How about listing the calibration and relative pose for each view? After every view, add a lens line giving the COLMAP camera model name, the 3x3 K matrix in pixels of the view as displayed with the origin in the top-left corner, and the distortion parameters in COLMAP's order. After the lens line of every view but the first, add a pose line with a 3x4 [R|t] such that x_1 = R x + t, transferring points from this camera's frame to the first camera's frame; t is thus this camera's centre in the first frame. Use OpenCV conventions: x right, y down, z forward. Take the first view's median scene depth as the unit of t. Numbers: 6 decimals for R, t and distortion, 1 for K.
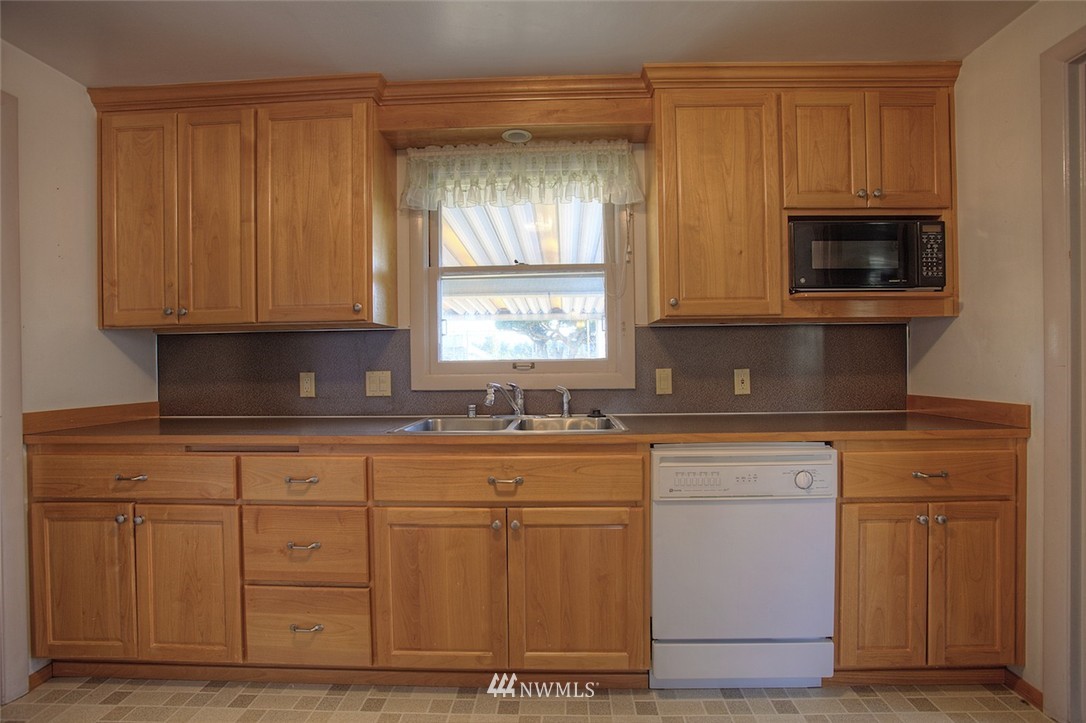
lens RADIAL K [[528.0, 0, 545.0], [0, 528.0, 362.6], [0, 0, 1]] dist [-0.062772, 0.021566]
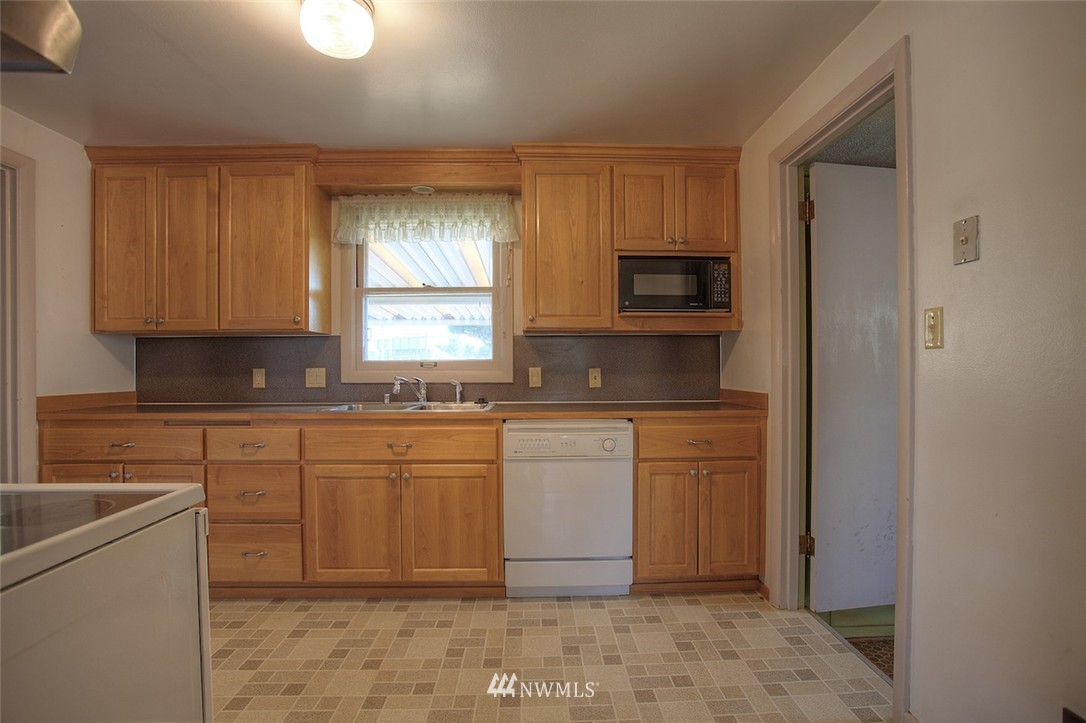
lens RADIAL K [[528.0, 0, 545.2], [0, 528.0, 363.4], [0, 0, 1]] dist [-0.062772, 0.021566]
pose [[0.997910, 0.007505, 0.064189, 0.191663], [-0.007243, 0.999964, -0.004307, 0.007764], [-0.064219, 0.003833, 0.997928, -0.369502]]
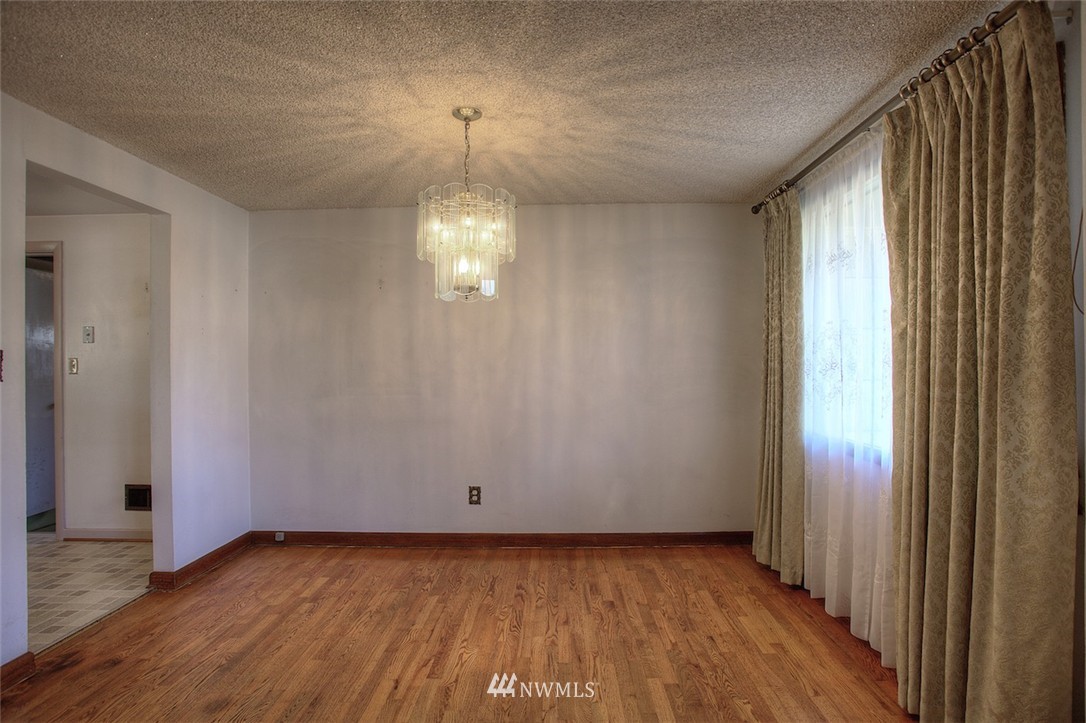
lens RADIAL K [[528.0, 0, 548.3], [0, 528.0, 364.4], [0, 0, 1]] dist [-0.062772, 0.021566]
pose [[-0.011402, 0.007973, 0.999903, -1.022230], [0.016316, 0.999837, -0.007786, -0.013091], [-0.999802, 0.016226, -0.011530, -1.334763]]
